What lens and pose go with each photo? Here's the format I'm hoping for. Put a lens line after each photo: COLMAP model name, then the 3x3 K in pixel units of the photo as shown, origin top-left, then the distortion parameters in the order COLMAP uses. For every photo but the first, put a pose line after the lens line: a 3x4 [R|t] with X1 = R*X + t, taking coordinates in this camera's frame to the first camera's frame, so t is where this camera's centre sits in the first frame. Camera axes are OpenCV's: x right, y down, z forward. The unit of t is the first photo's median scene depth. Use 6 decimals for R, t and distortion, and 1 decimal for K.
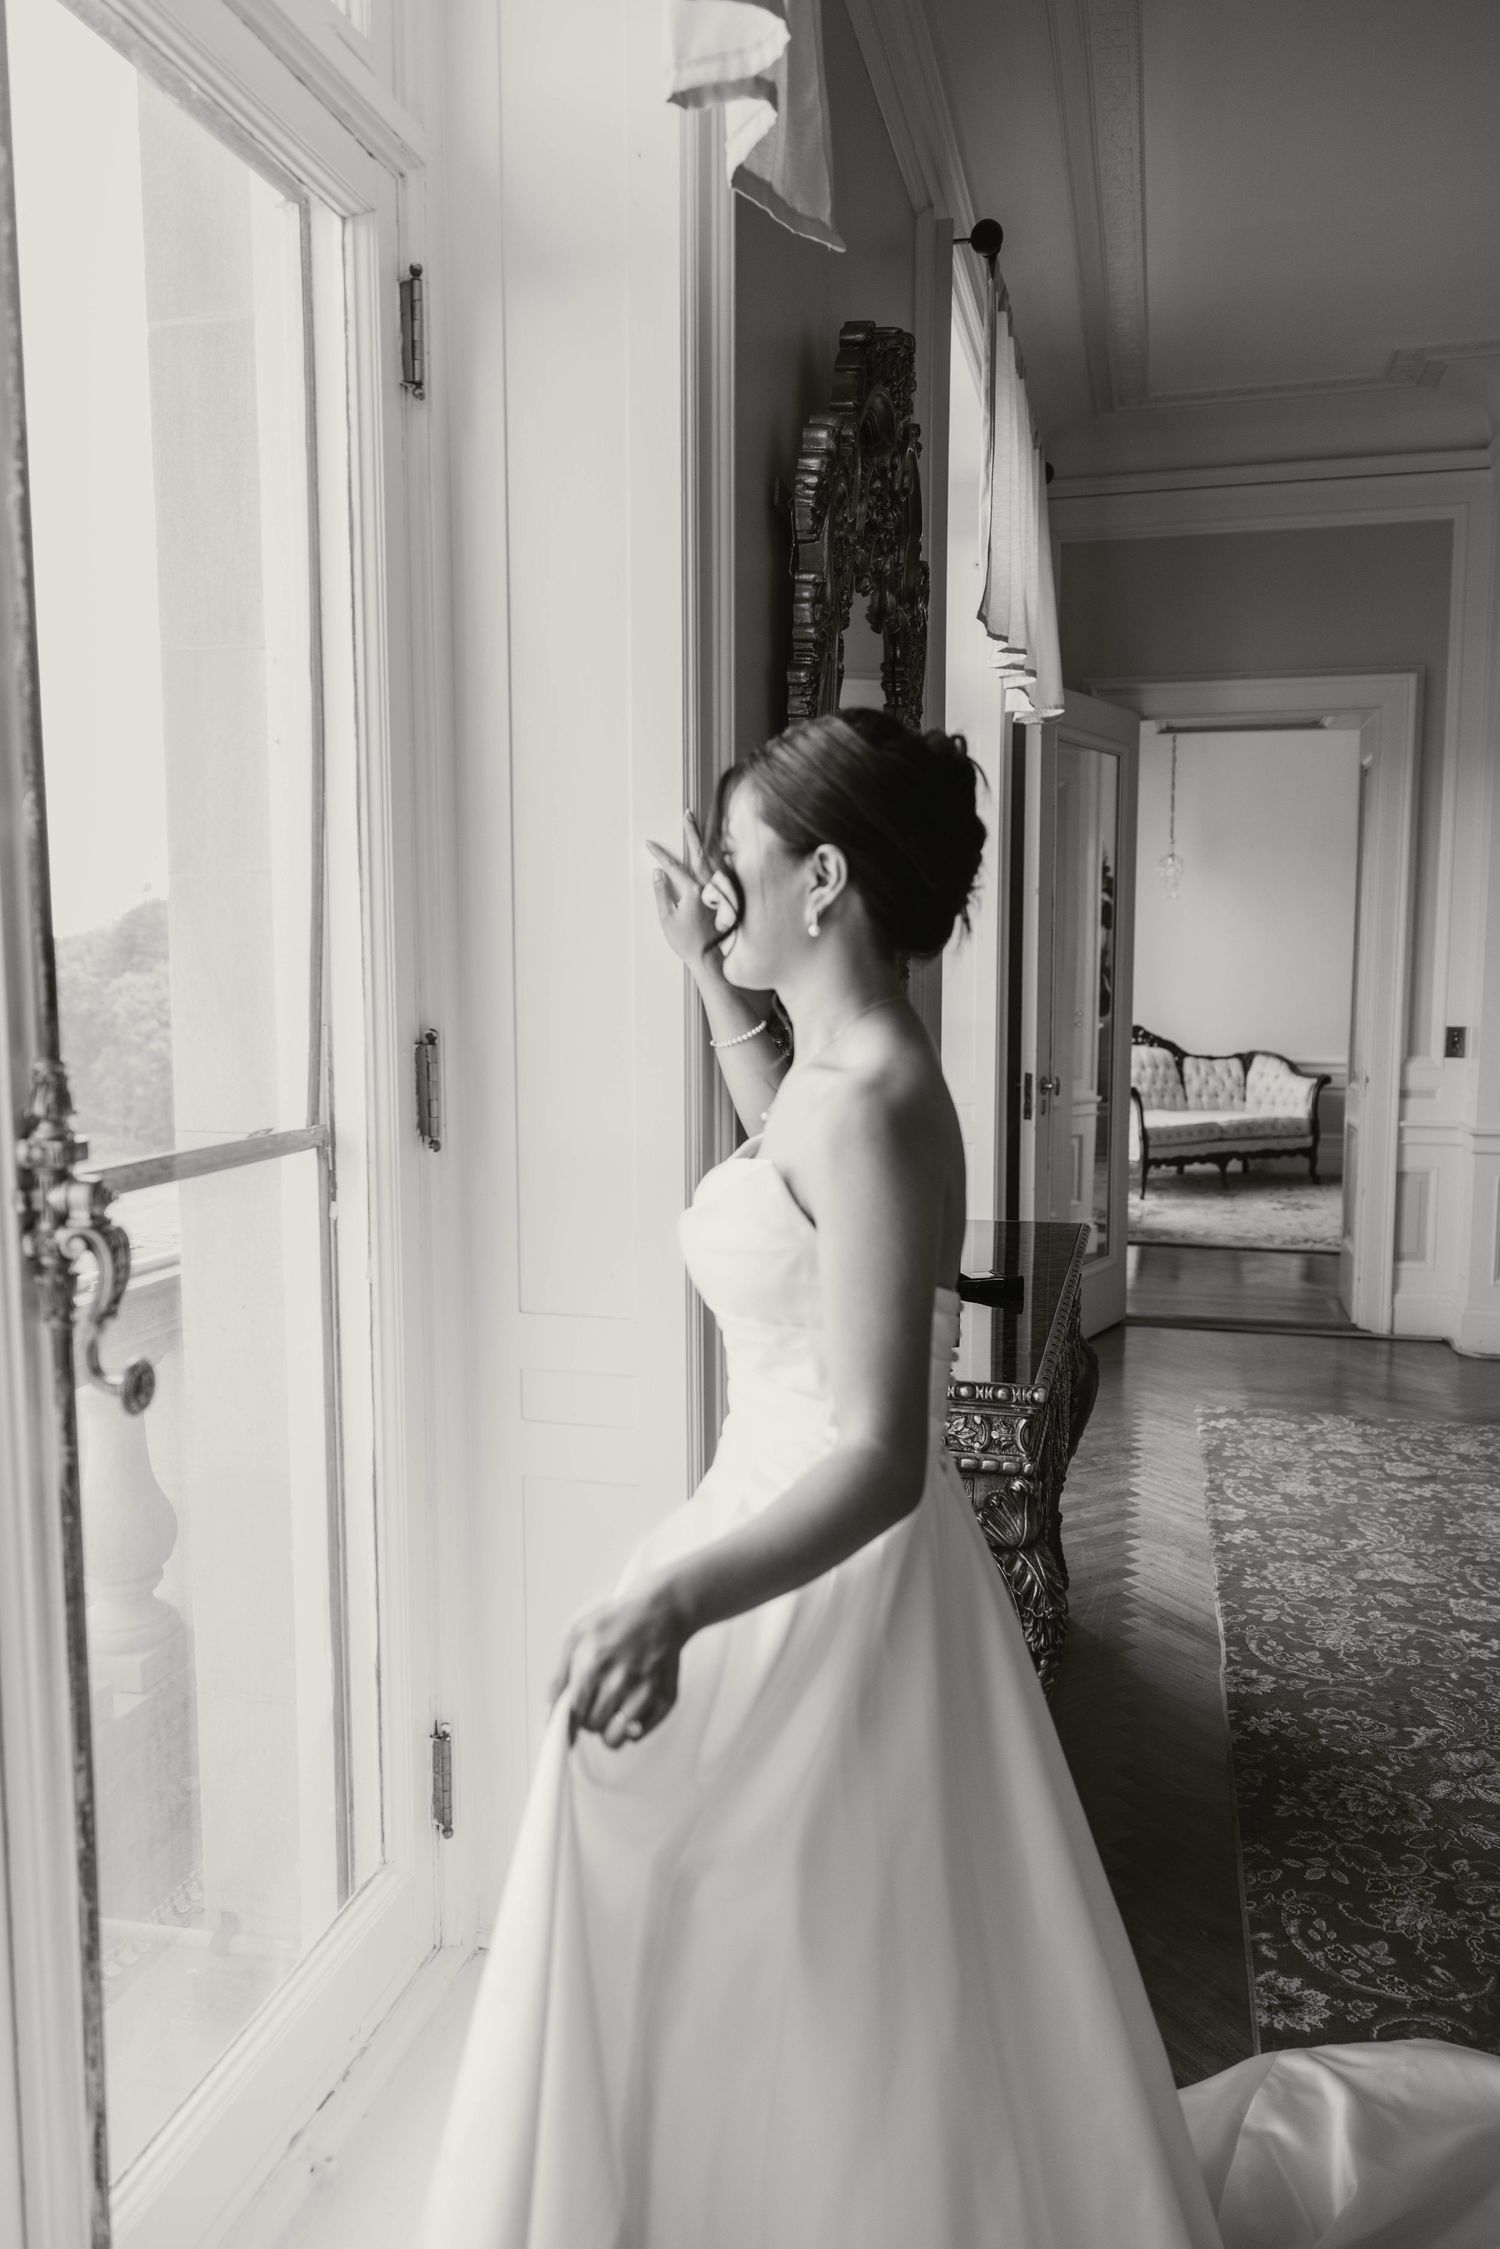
lens RADIAL K [[1555.5, 0, 763.1], [0, 1555.5, 1122.0], [0, 0, 1]] dist [0.014783, -0.000224]
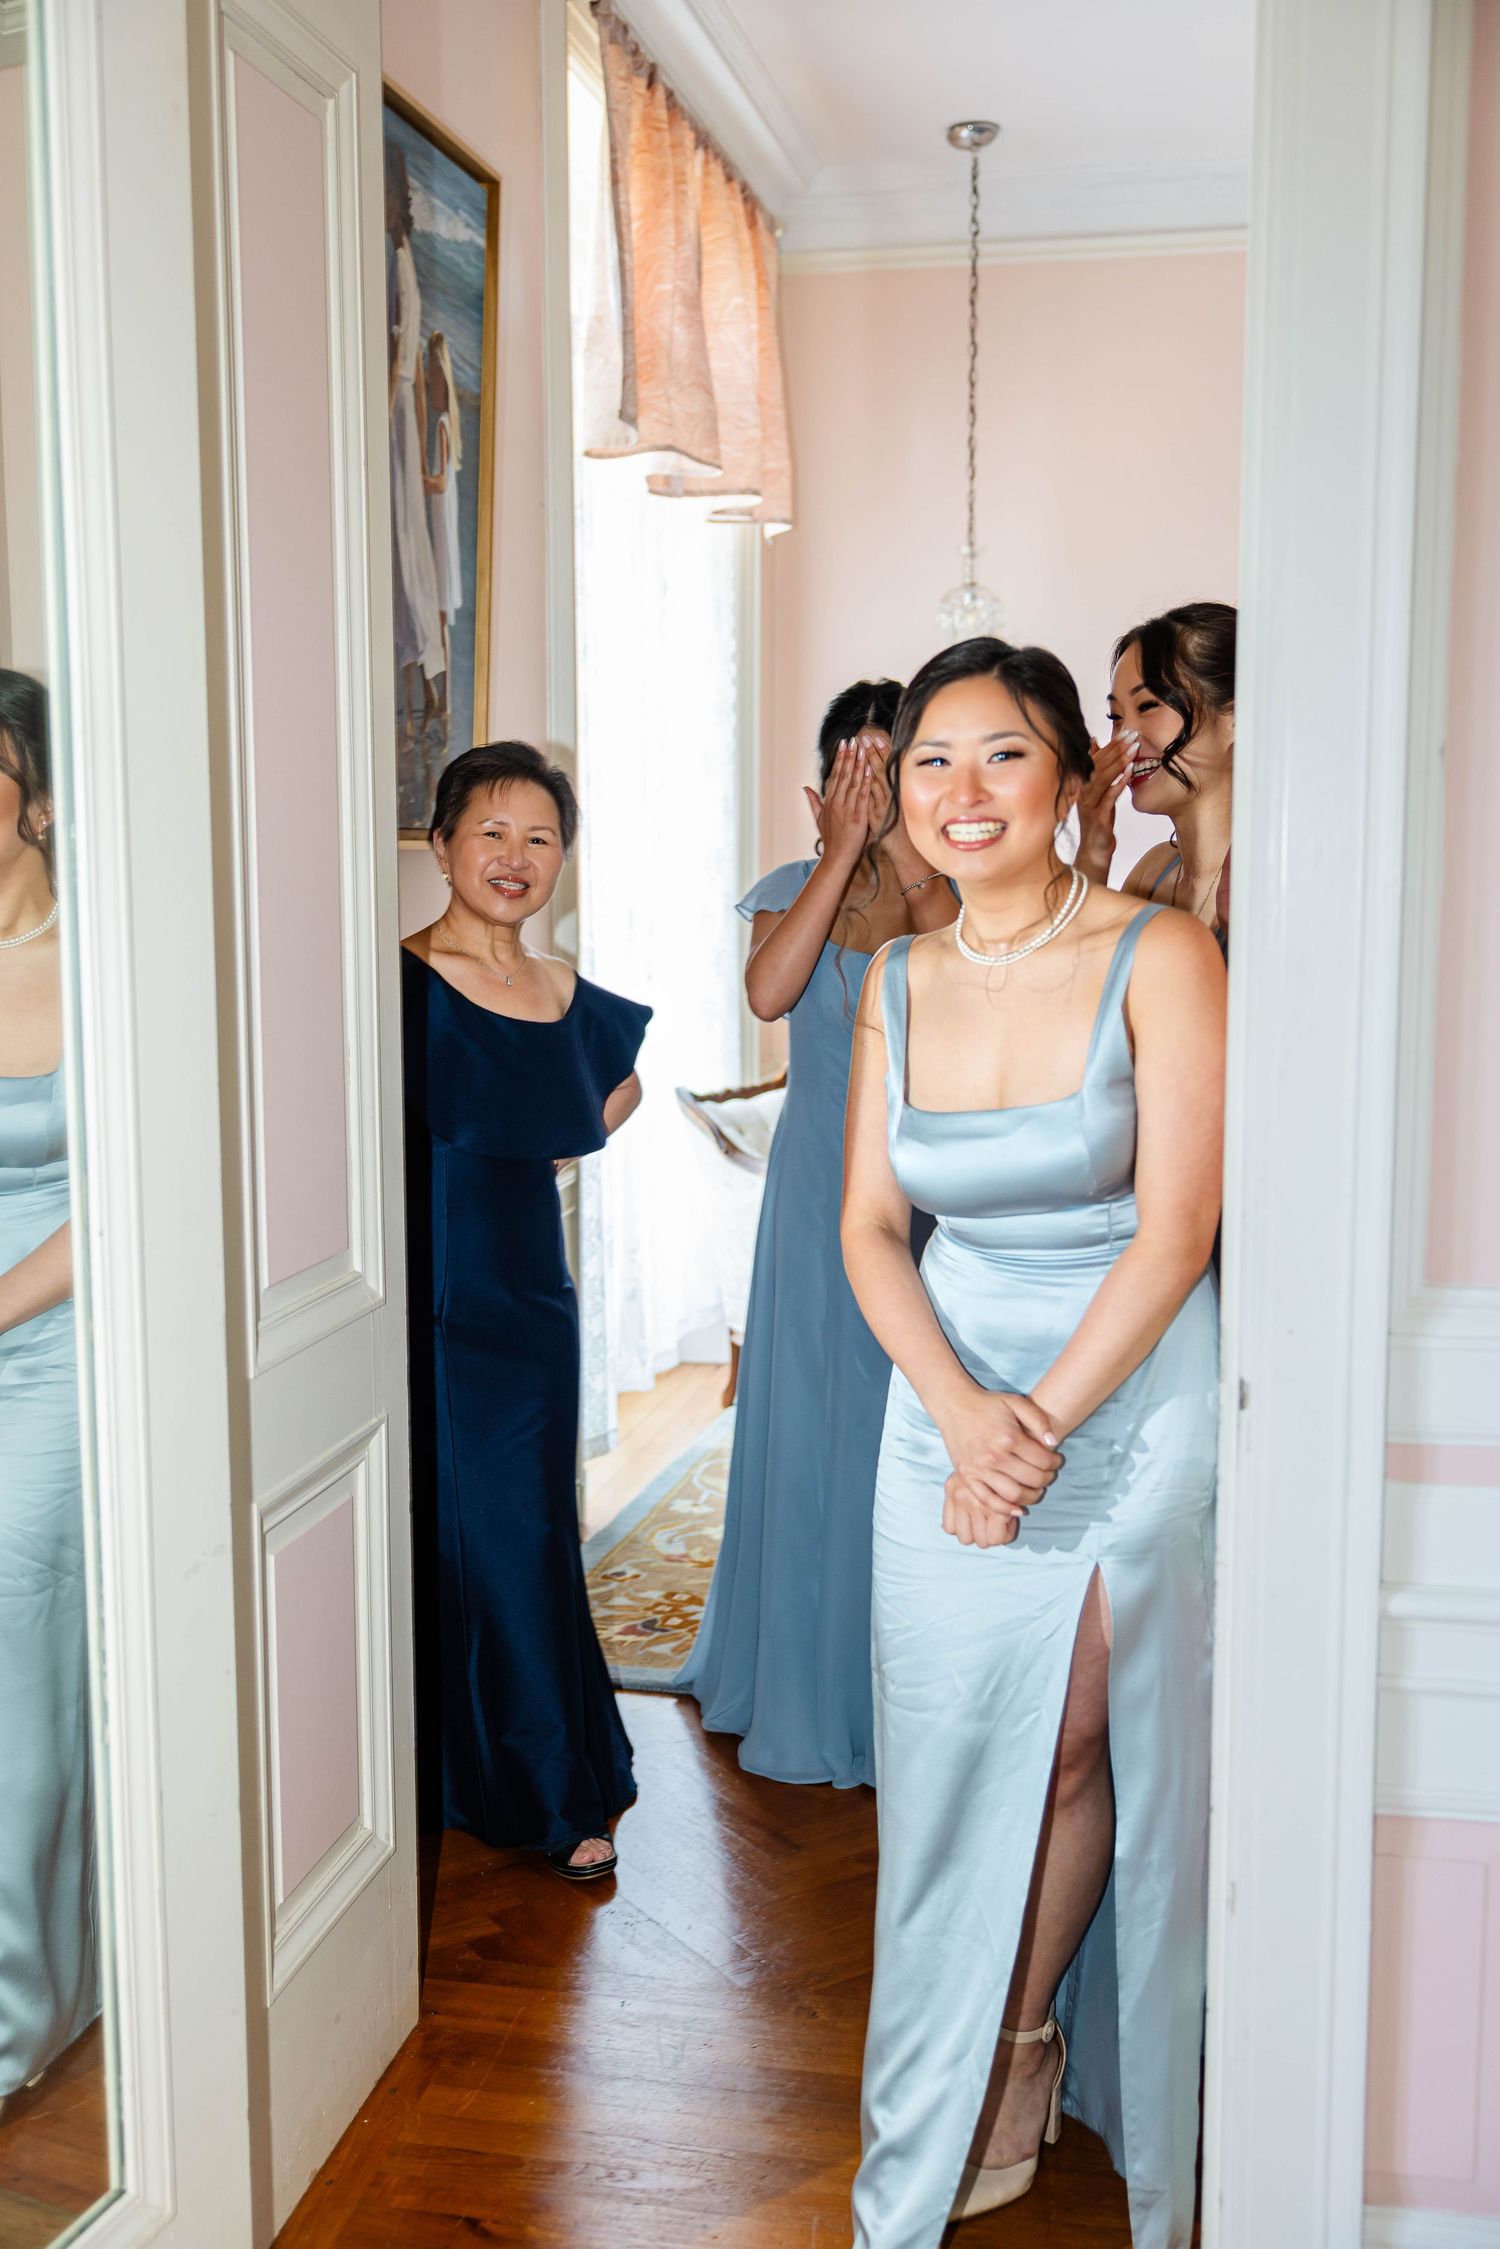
lens RADIAL K [[2282.0, 0, 750.0], [0, 2282.0, 1124.5], [0, 0, 1]] dist [0.058905, -0.000913]
pose [[0.998955, -0.002646, 0.045636, 0.174270], [0.001804, 0.999828, 0.018473, -0.039842], [-0.045677, -0.018371, 0.998787, 0.392011]]
